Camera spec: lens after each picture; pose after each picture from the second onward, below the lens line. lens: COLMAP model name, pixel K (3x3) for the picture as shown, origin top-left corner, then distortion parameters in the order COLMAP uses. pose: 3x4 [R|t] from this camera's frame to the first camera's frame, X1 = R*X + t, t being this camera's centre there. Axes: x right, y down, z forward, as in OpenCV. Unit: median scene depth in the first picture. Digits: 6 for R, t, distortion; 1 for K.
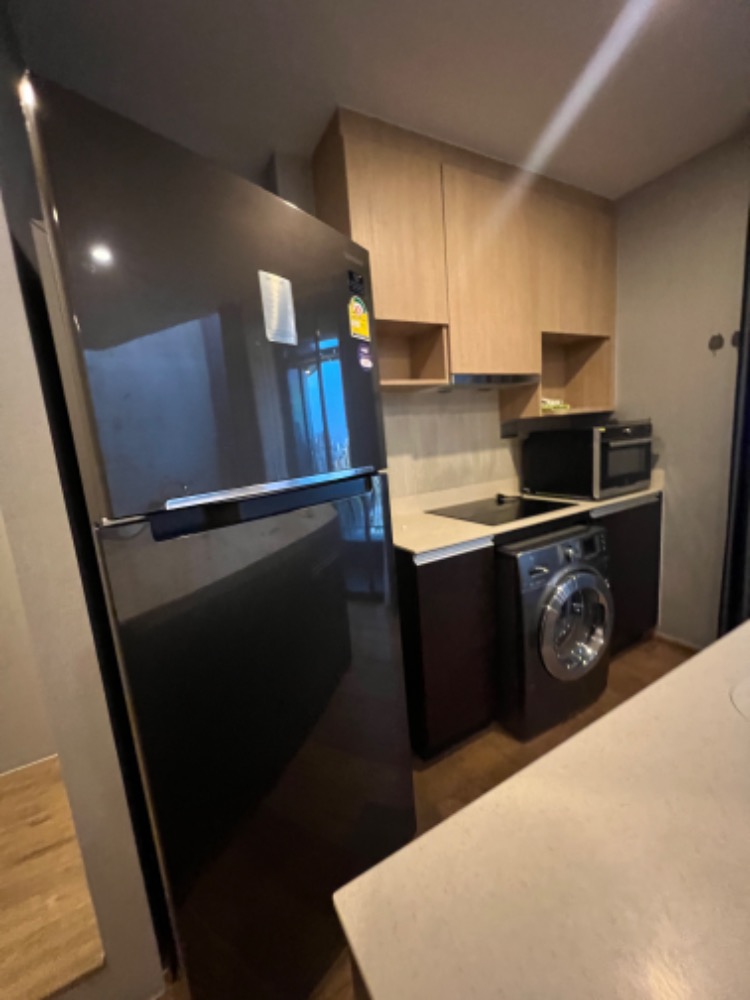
lens RADIAL K [[398.8, 0, 376.1], [0, 398.8, 499.8], [0, 0, 1]] dist [-0.002399, 0.000700]
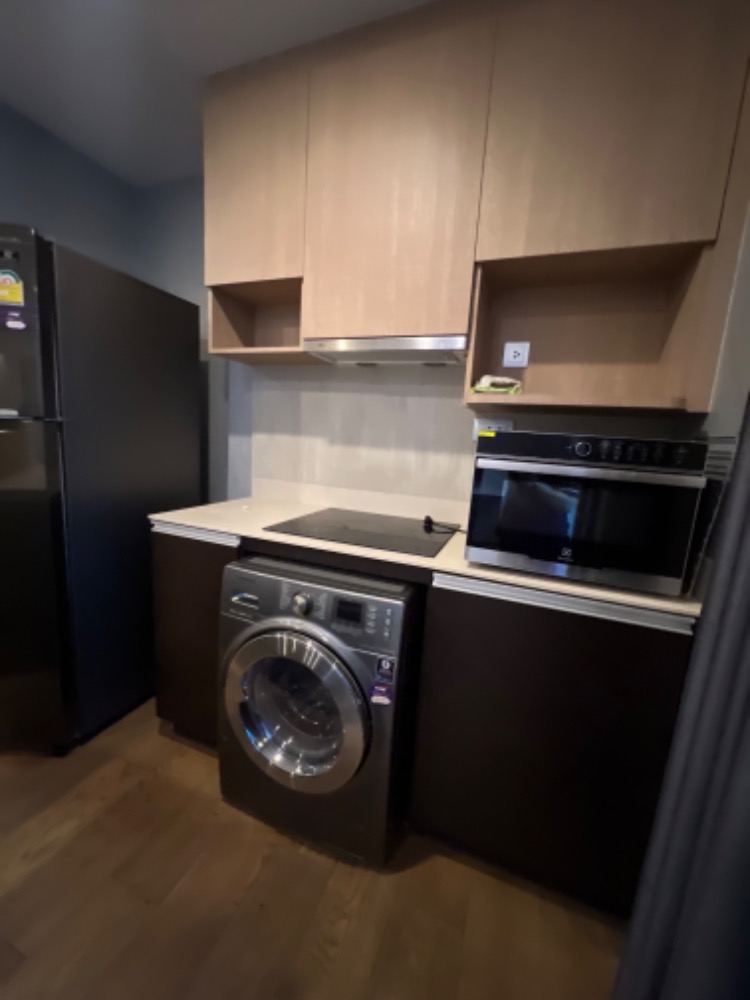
lens RADIAL K [[398.8, 0, 377.5], [0, 398.8, 500.9], [0, 0, 1]] dist [-0.002399, 0.000700]
pose [[0.625997, 0.245945, -0.740026, 0.812866], [-0.235910, 0.964225, 0.120898, -0.111216], [0.743286, 0.098897, 0.661623, 0.512510]]
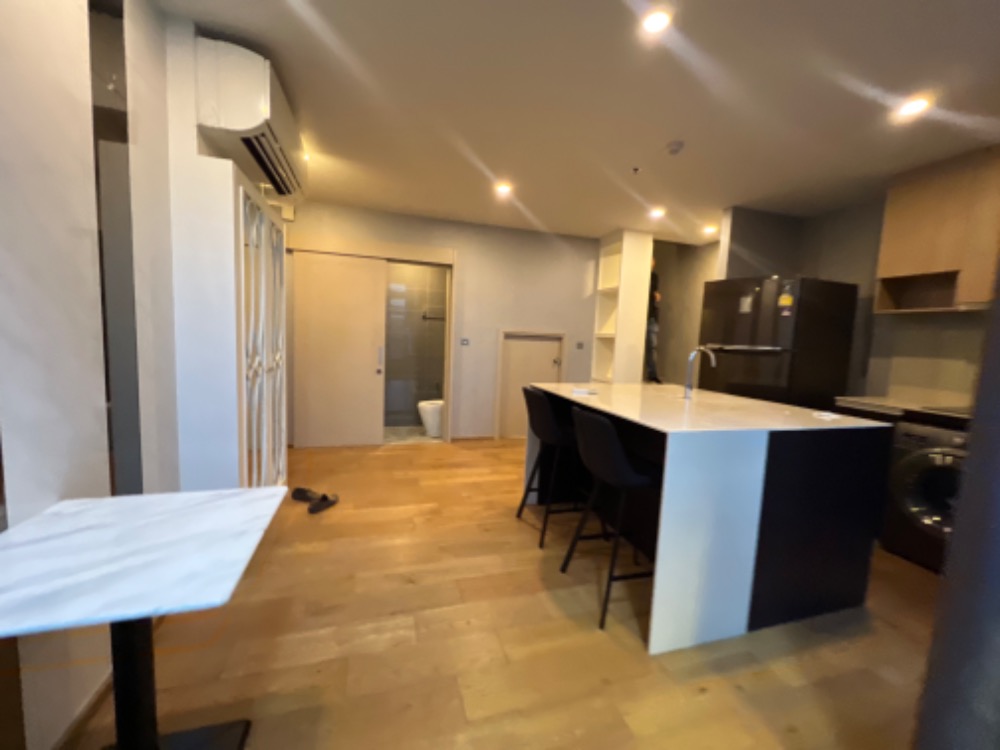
lens RADIAL K [[398.8, 0, 502.6], [0, 398.8, 372.5], [0, 0, 1]] dist [-0.002399, 0.000700]
pose [[-0.208228, 0.168414, -0.963472, 1.583898], [-0.189309, 0.959497, 0.208634, -0.069961], [0.959585, 0.225838, -0.167912, -0.171516]]
